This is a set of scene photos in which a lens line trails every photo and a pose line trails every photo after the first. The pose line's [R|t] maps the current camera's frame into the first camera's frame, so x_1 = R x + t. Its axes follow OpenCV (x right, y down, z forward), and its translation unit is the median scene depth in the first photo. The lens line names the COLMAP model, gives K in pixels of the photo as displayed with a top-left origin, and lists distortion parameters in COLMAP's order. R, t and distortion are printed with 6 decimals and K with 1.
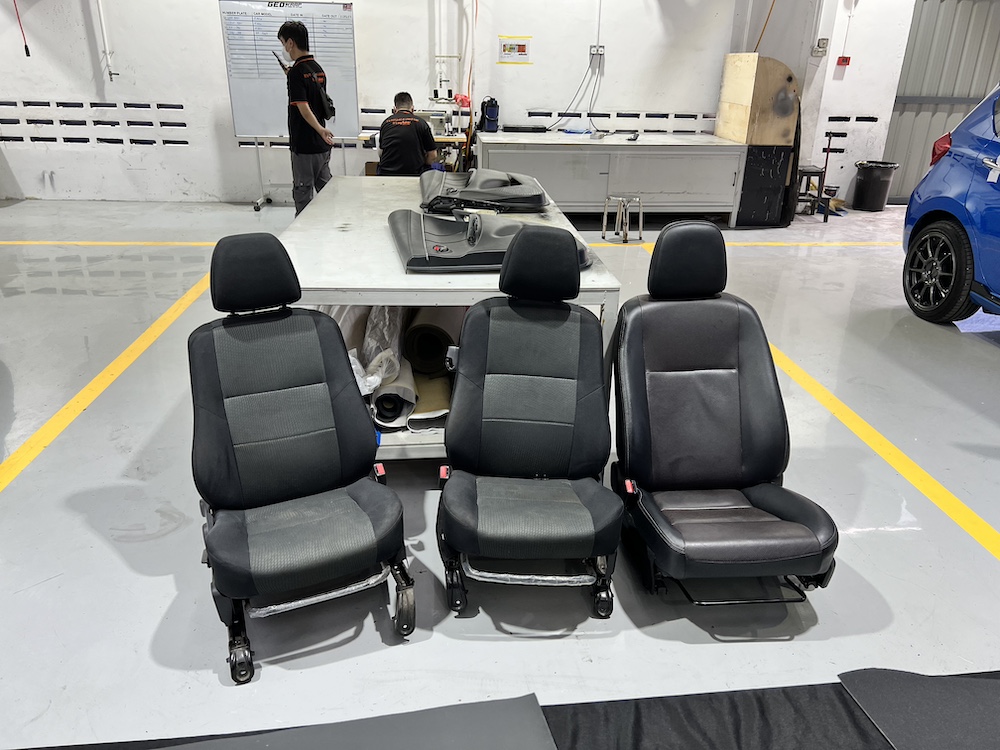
lens RADIAL K [[756.6, 0, 499.5], [0, 756.6, 377.5], [0, 0, 1]] dist [0.050420, -0.038956]
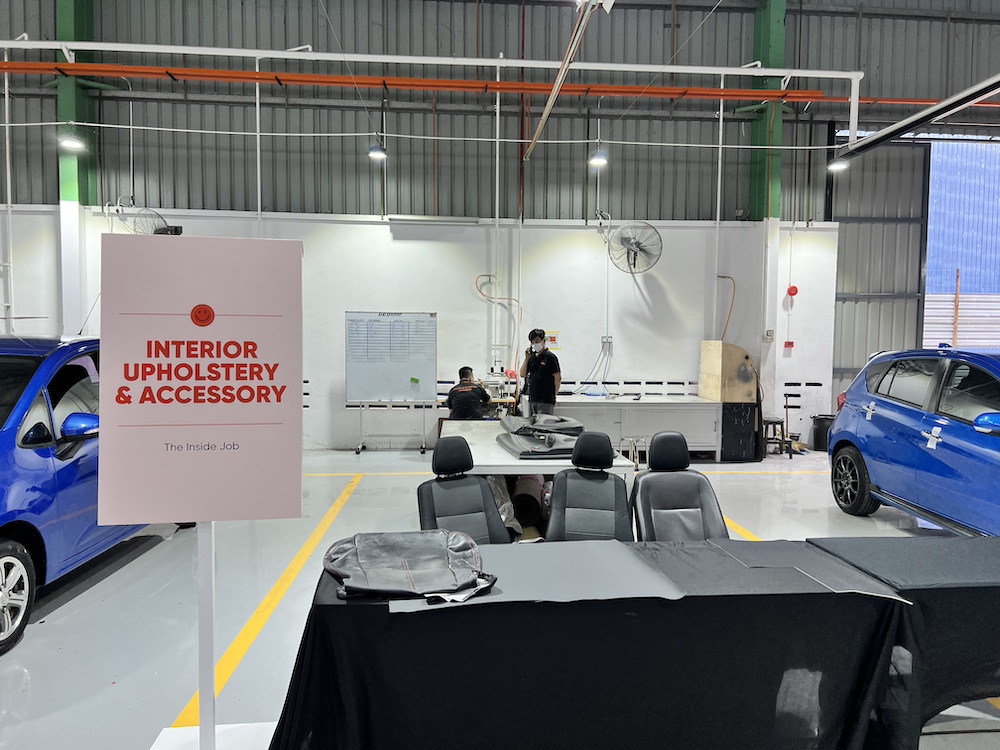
lens RADIAL K [[756.6, 0, 498.0], [0, 756.6, 374.7], [0, 0, 1]] dist [0.050420, -0.038956]
pose [[0.999753, -0.013267, -0.017834, -0.049923], [0.006395, 0.940088, -0.340871, 0.108697], [0.021288, 0.340673, 0.939941, -0.300793]]
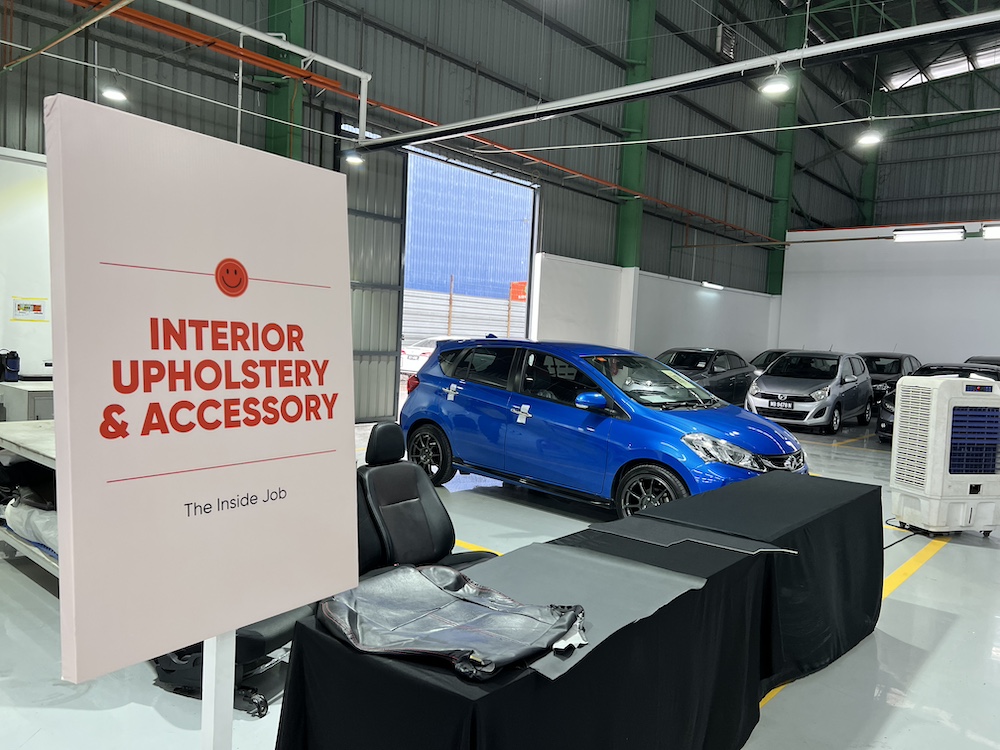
lens RADIAL K [[756.6, 0, 497.7], [0, 756.6, 378.7], [0, 0, 1]] dist [0.050420, -0.038956]
pose [[0.717530, -0.027853, 0.695970, -0.284065], [0.236368, 0.949644, -0.205684, 0.047402], [-0.655195, 0.312090, 0.687982, -0.162423]]
